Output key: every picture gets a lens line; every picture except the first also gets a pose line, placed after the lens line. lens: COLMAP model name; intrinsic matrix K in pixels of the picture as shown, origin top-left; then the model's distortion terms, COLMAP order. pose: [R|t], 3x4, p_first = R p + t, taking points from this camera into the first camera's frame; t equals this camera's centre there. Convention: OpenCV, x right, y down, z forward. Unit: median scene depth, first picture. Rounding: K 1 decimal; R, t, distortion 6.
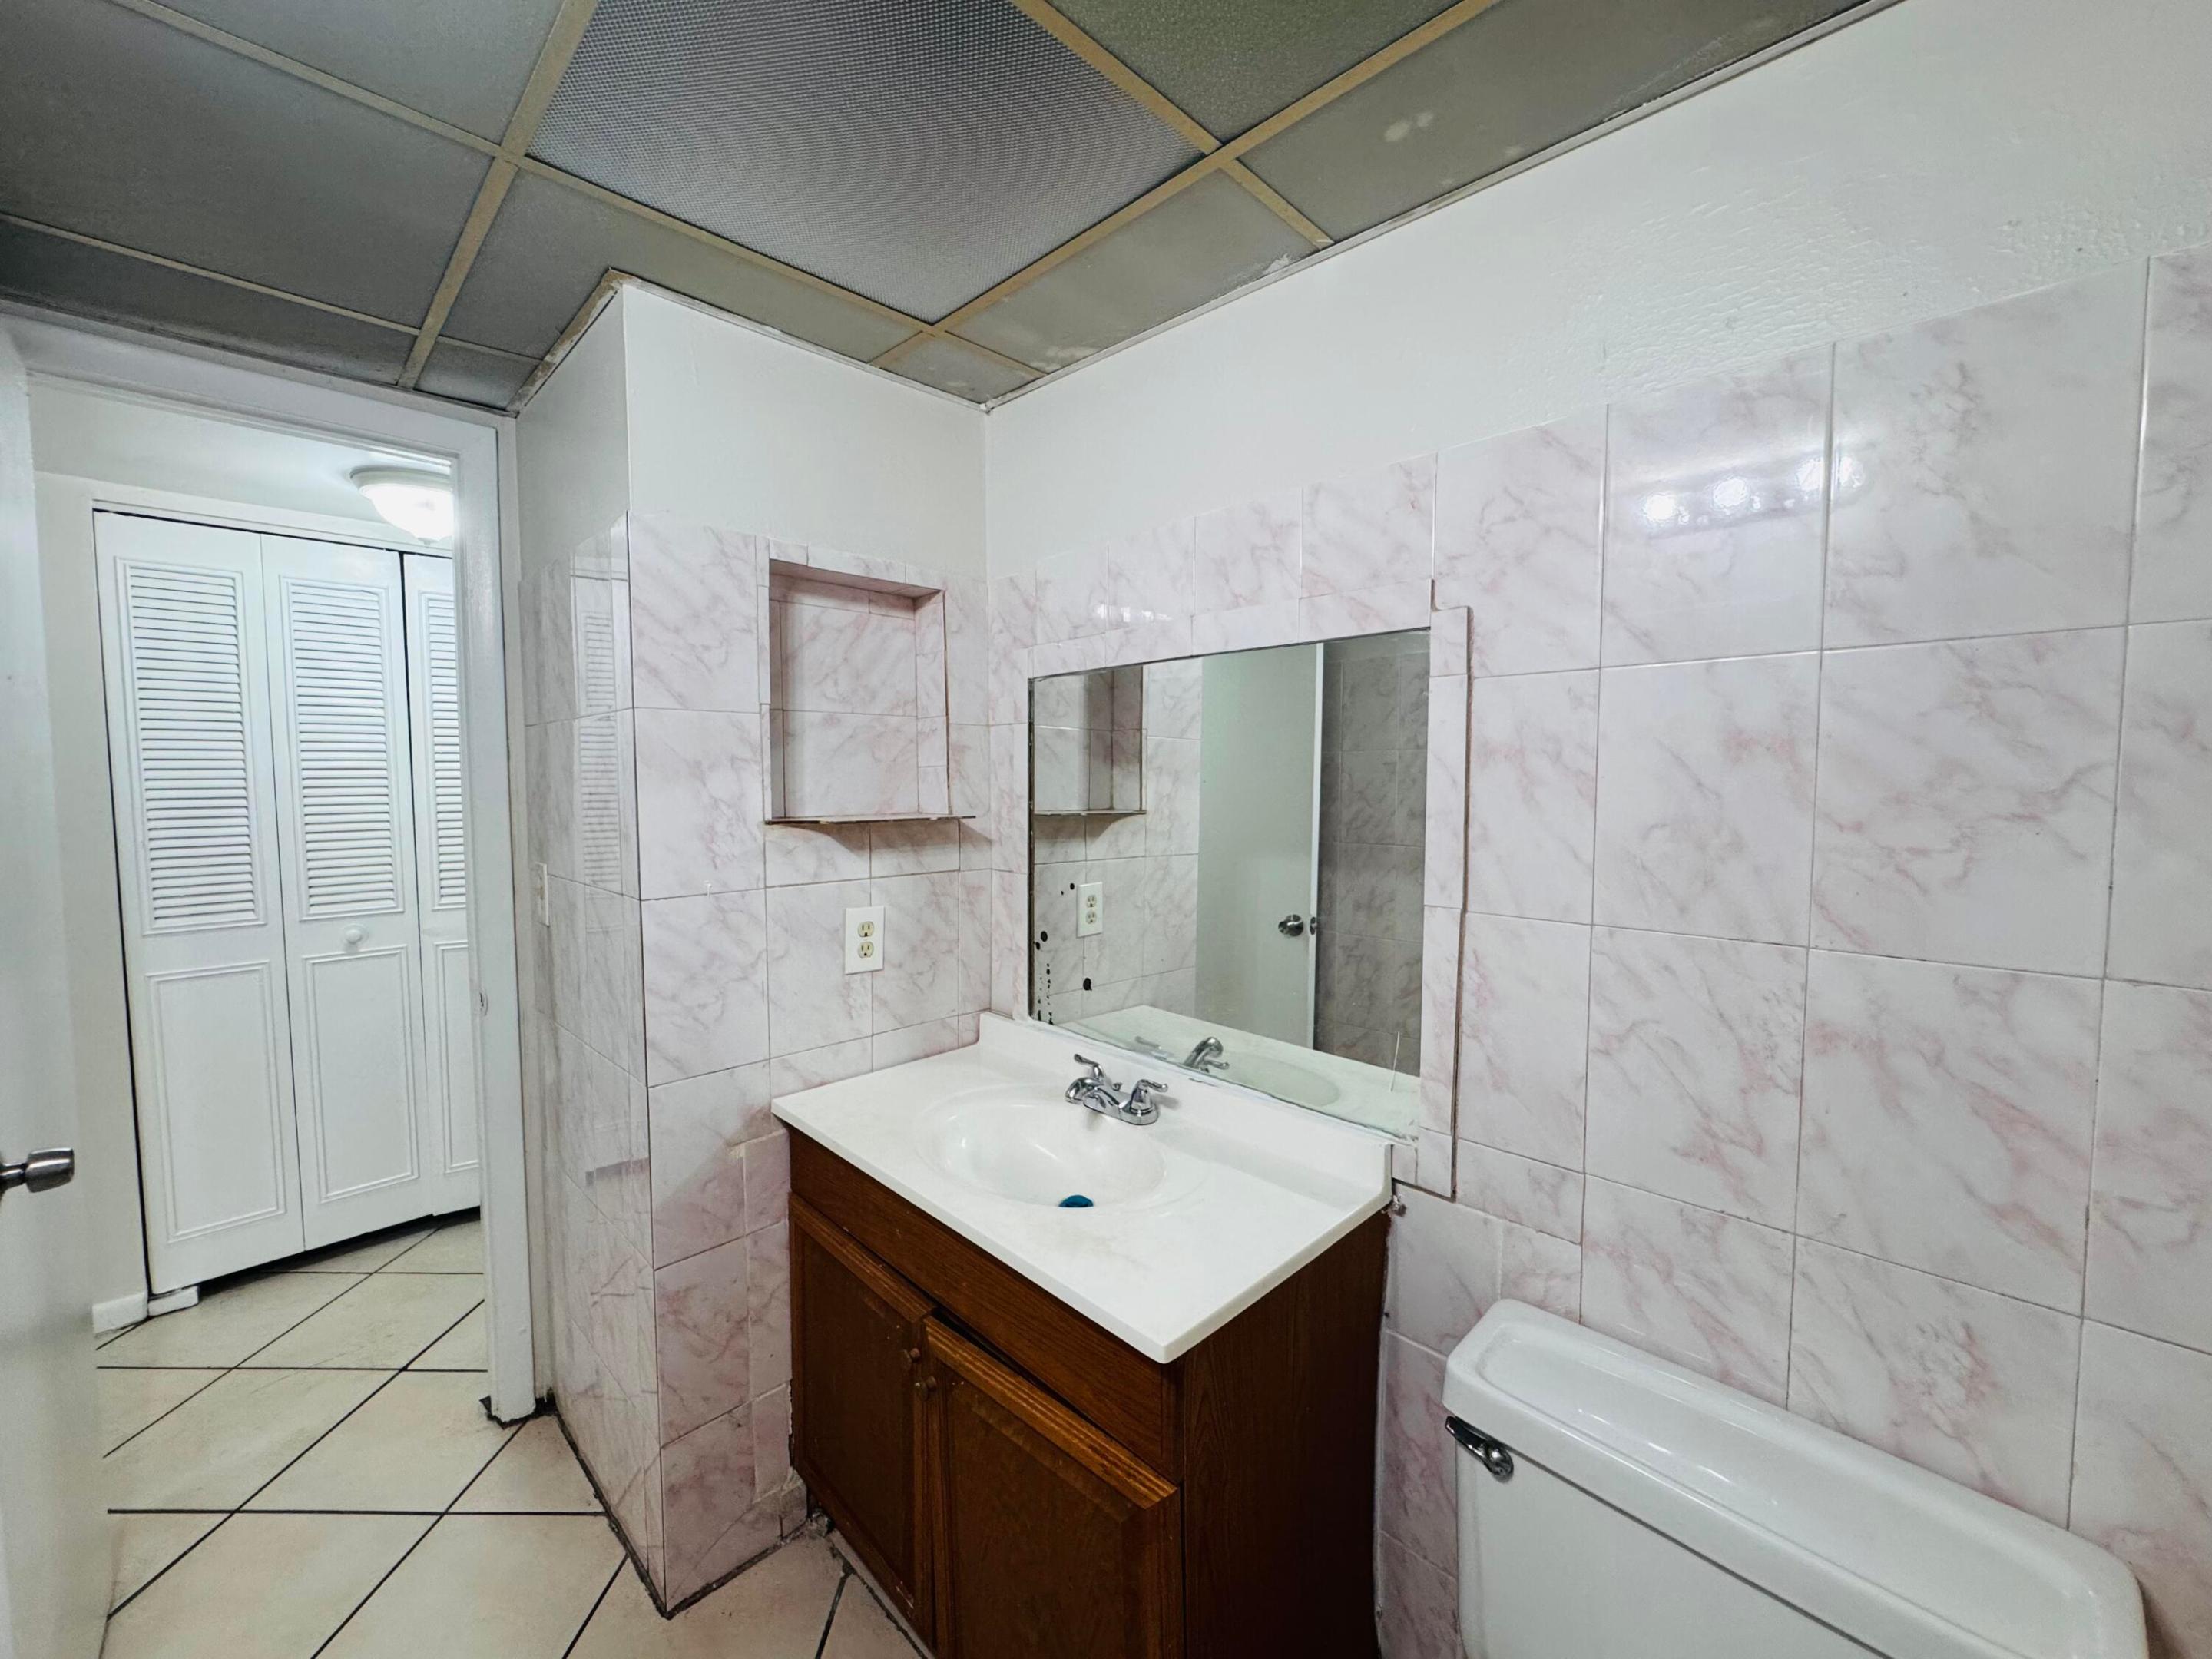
lens RADIAL K [[885.8, 0, 1102.3], [0, 885.8, 827.6], [0, 0, 1]] dist [-0.004211, 0.000561]
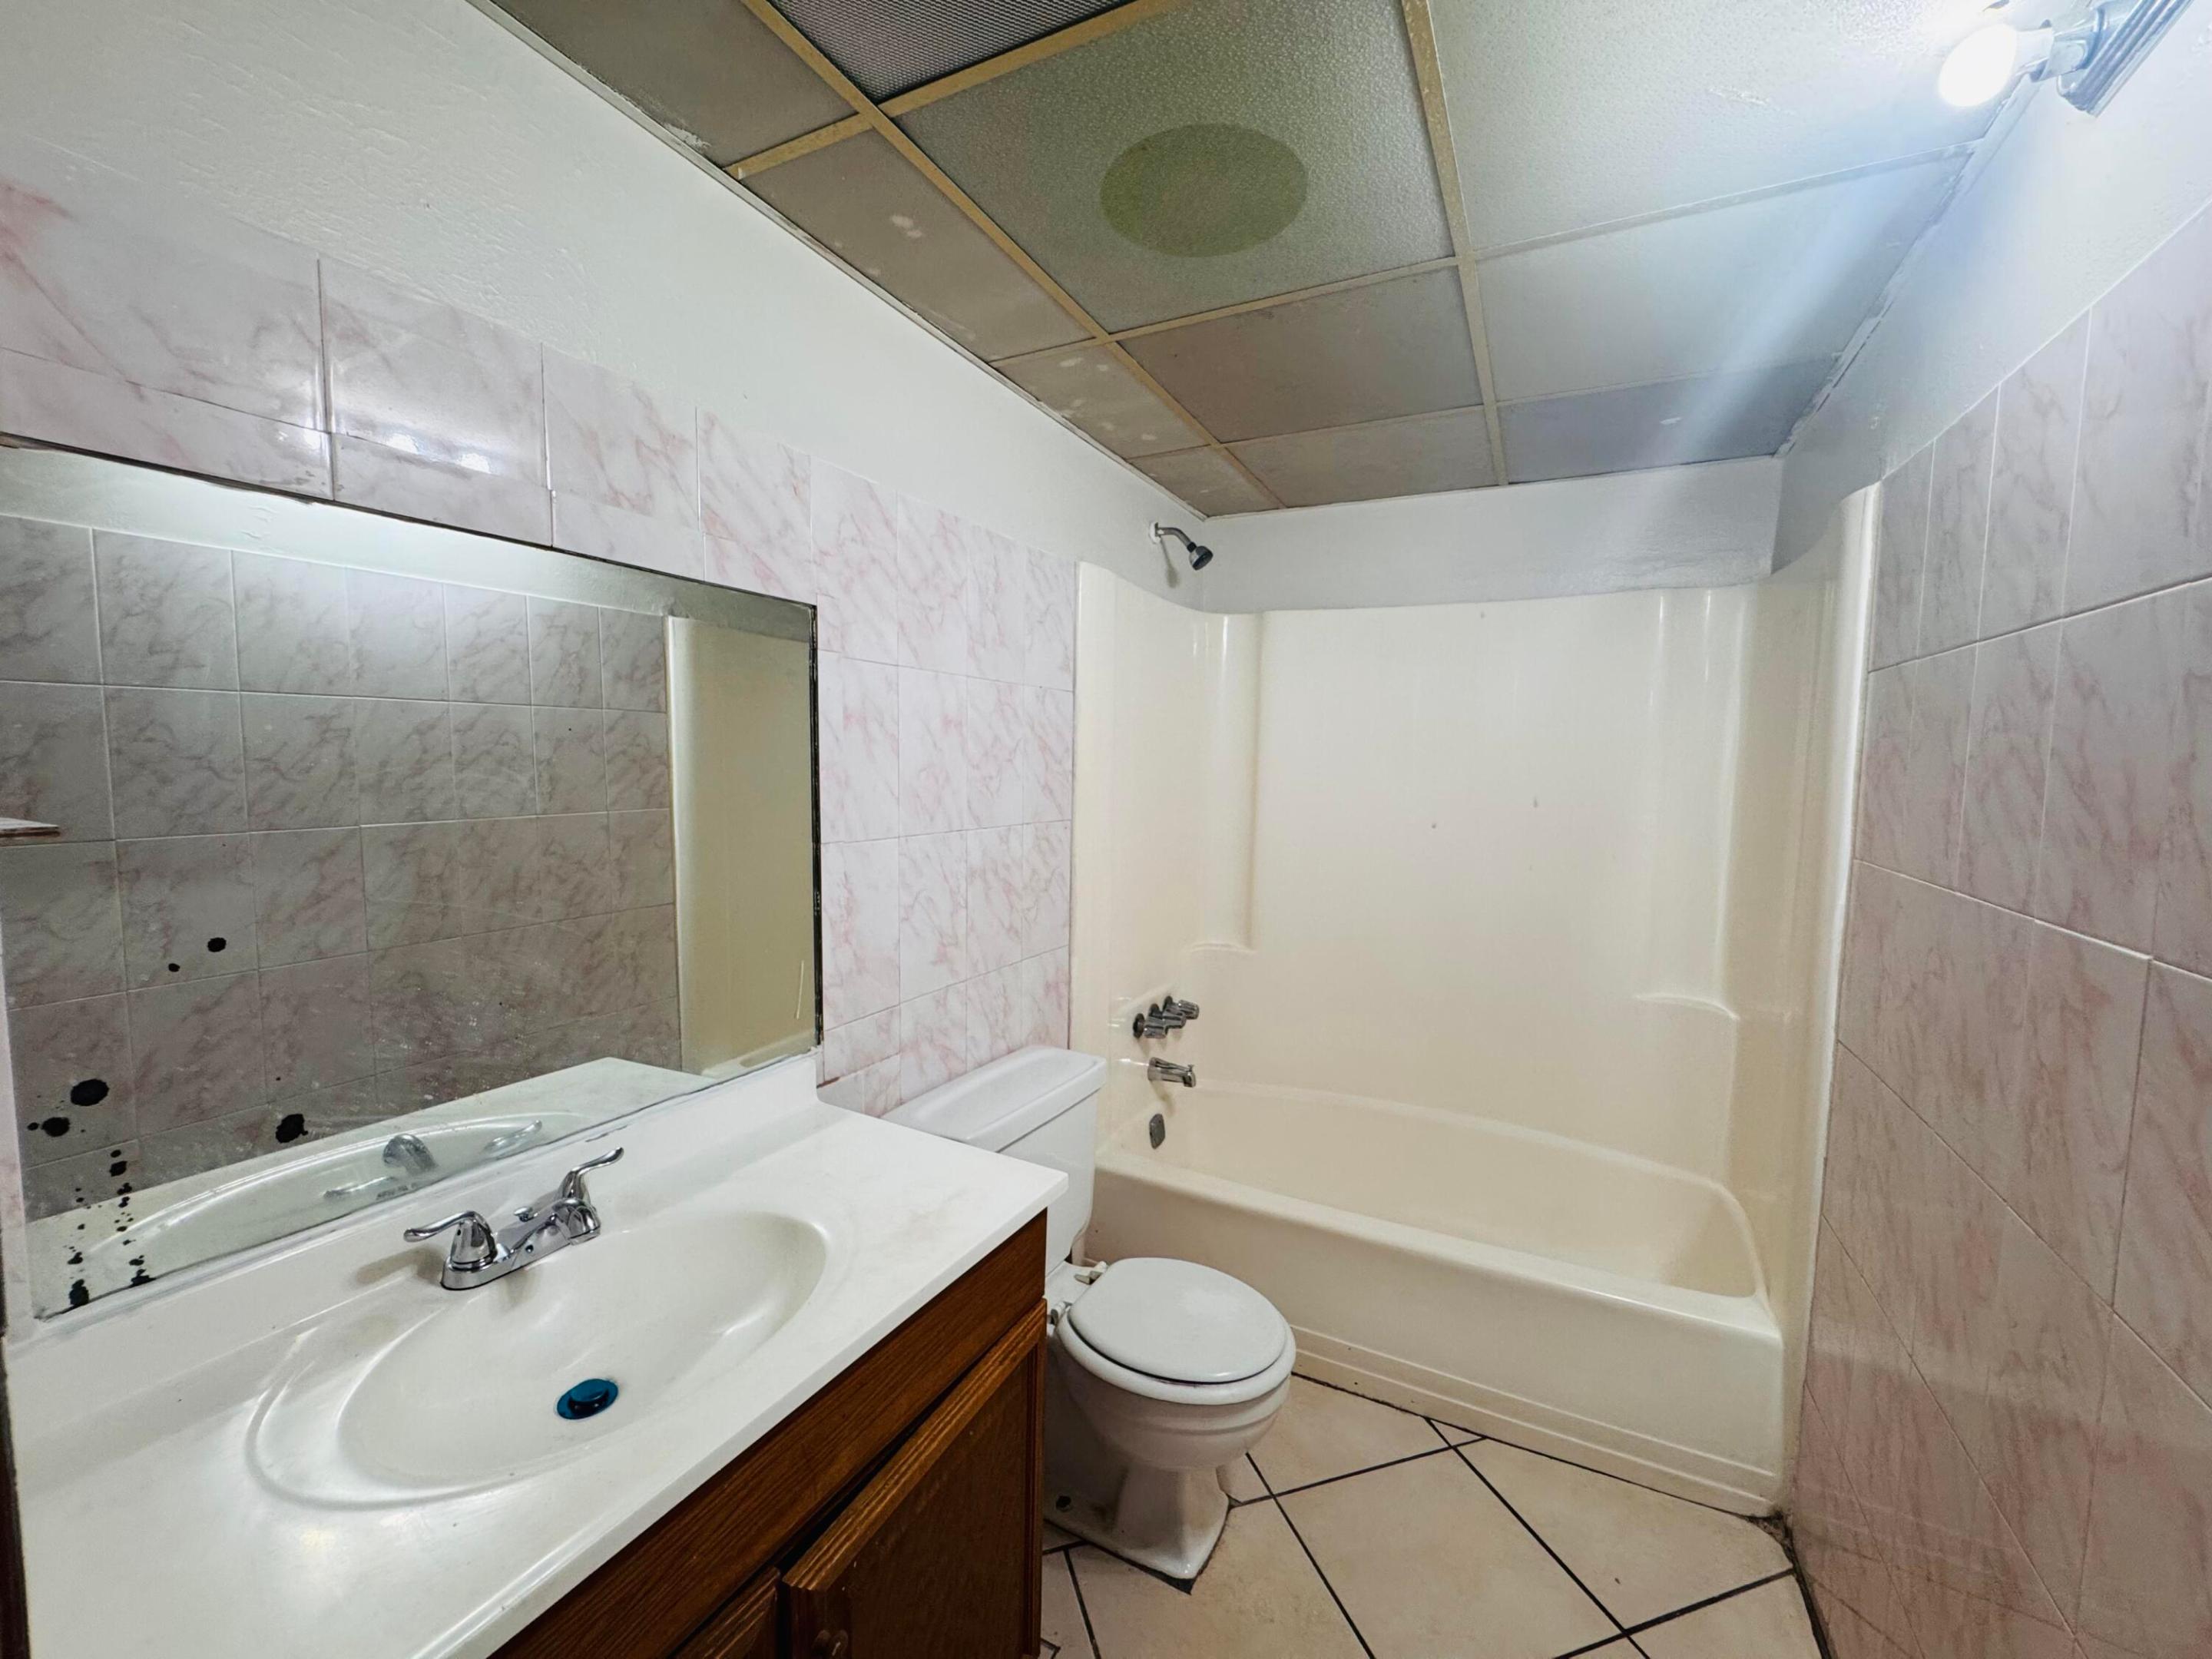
lens RADIAL K [[885.8, 0, 1104.3], [0, 885.8, 830.3], [0, 0, 1]] dist [-0.004211, 0.000561]
pose [[-0.308367, -0.073484, 0.948425, -1.036988], [0.044070, 0.994838, 0.091409, -0.024997], [-0.950246, 0.069984, -0.303537, 1.192453]]
